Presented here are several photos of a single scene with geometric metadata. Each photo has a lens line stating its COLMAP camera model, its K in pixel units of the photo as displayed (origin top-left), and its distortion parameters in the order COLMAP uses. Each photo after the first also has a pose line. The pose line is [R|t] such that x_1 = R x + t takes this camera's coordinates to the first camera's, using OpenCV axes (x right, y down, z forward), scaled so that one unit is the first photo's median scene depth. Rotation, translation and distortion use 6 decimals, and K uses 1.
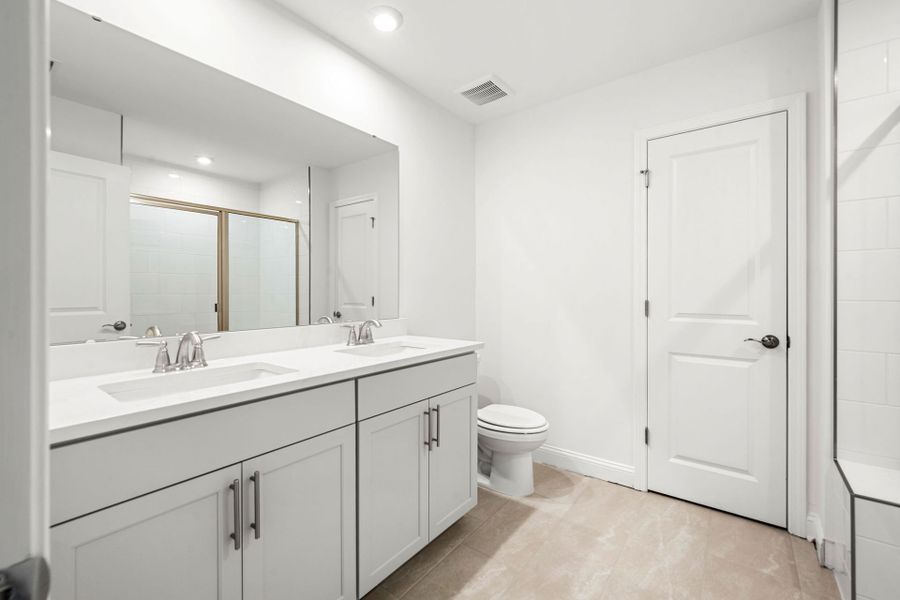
lens RADIAL K [[390.2, 0, 450.0], [0, 390.2, 300.0], [0, 0, 1]] dist [-0.002294, -0.000066]
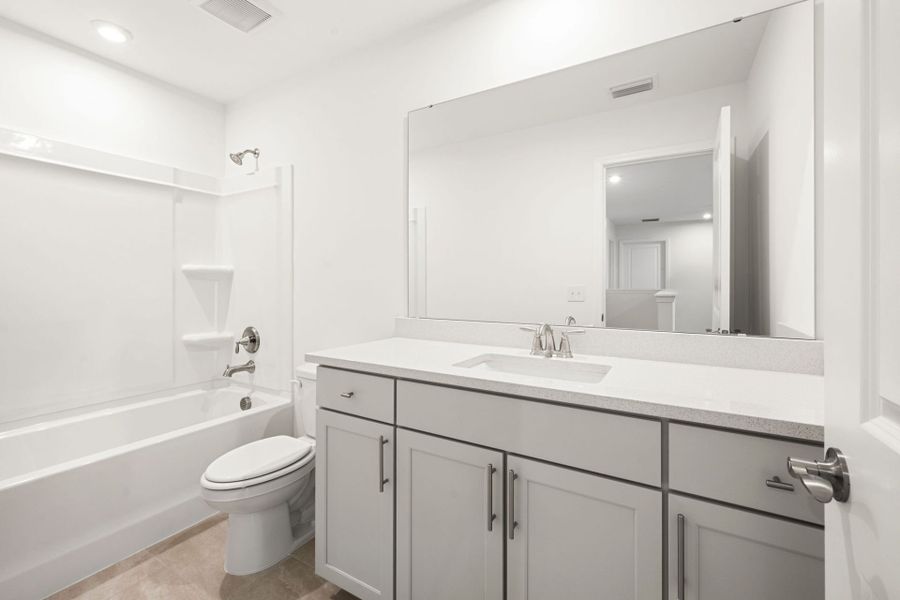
lens RADIAL K [[434.3, 0, 450.9], [0, 434.3, 290.0], [0, 0, 1]] dist [-0.000467, 0.000273]
pose [[0.146797, 0.016454, -0.989030, 0.526421], [-0.025457, 0.999593, 0.012851, -0.009802], [0.988839, 0.023292, 0.147156, 0.691539]]
